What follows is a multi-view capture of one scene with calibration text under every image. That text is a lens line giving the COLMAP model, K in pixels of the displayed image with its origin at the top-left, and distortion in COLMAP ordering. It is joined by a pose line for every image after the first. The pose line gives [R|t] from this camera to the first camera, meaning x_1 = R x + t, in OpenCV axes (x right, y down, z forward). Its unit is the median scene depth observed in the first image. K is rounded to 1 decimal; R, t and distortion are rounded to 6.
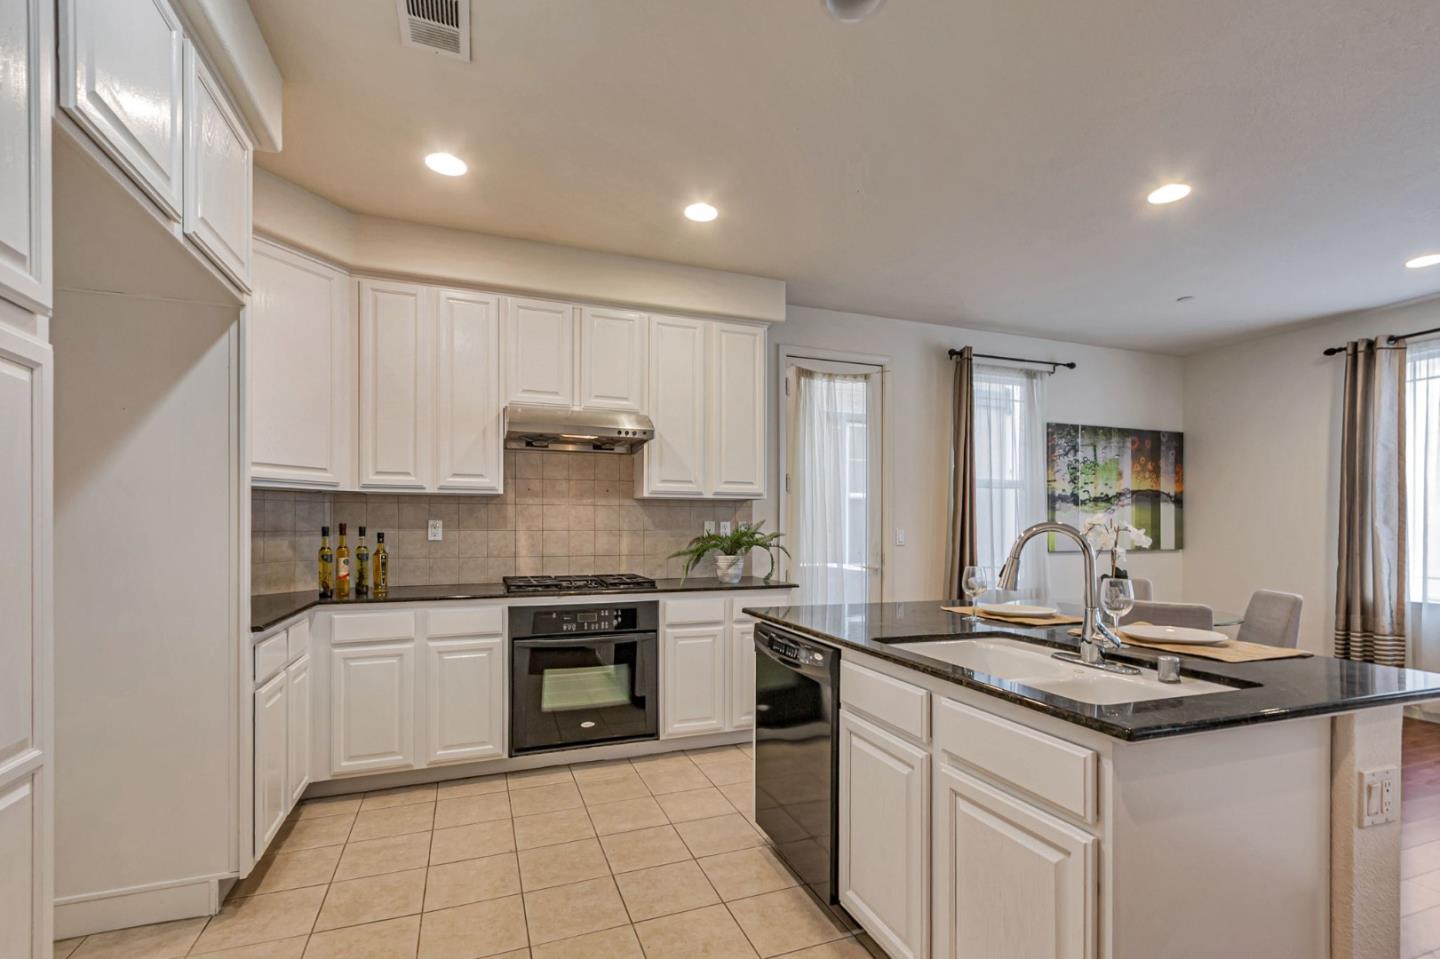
lens RADIAL K [[655.9, 0, 736.8], [0, 655.9, 519.6], [0, 0, 1]] dist [0.003810, 0.000793]
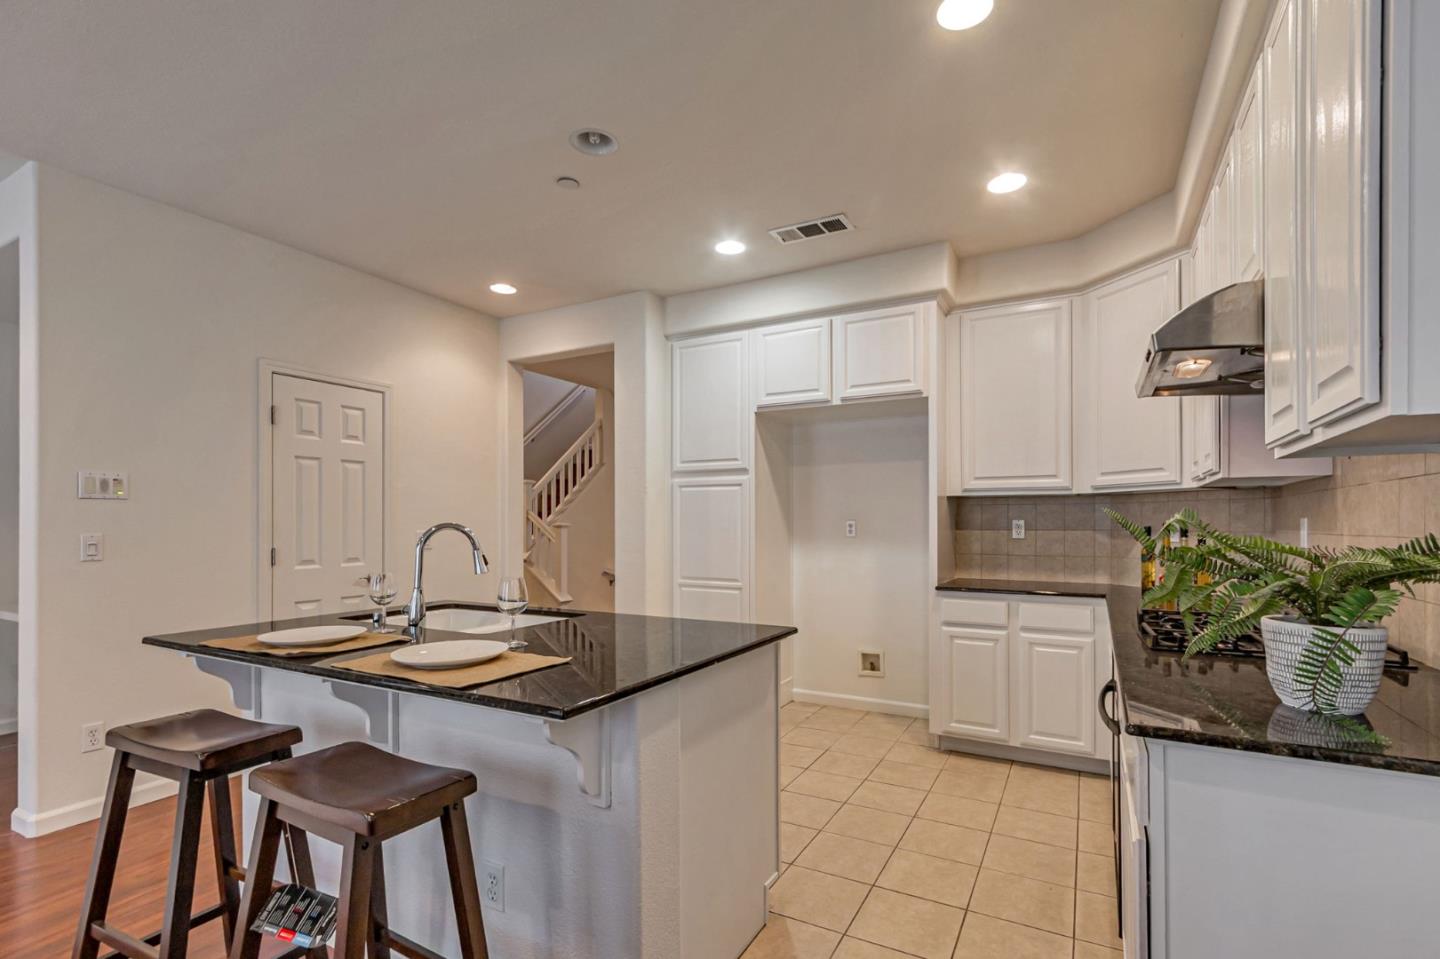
lens RADIAL K [[655.9, 0, 737.8], [0, 655.9, 519.9], [0, 0, 1]] dist [0.003810, 0.000793]
pose [[-0.766707, -0.003981, -0.641985, 0.321247], [0.005326, 0.999907, -0.012562, 0.006198], [0.641976, -0.013051, -0.766614, 0.848349]]
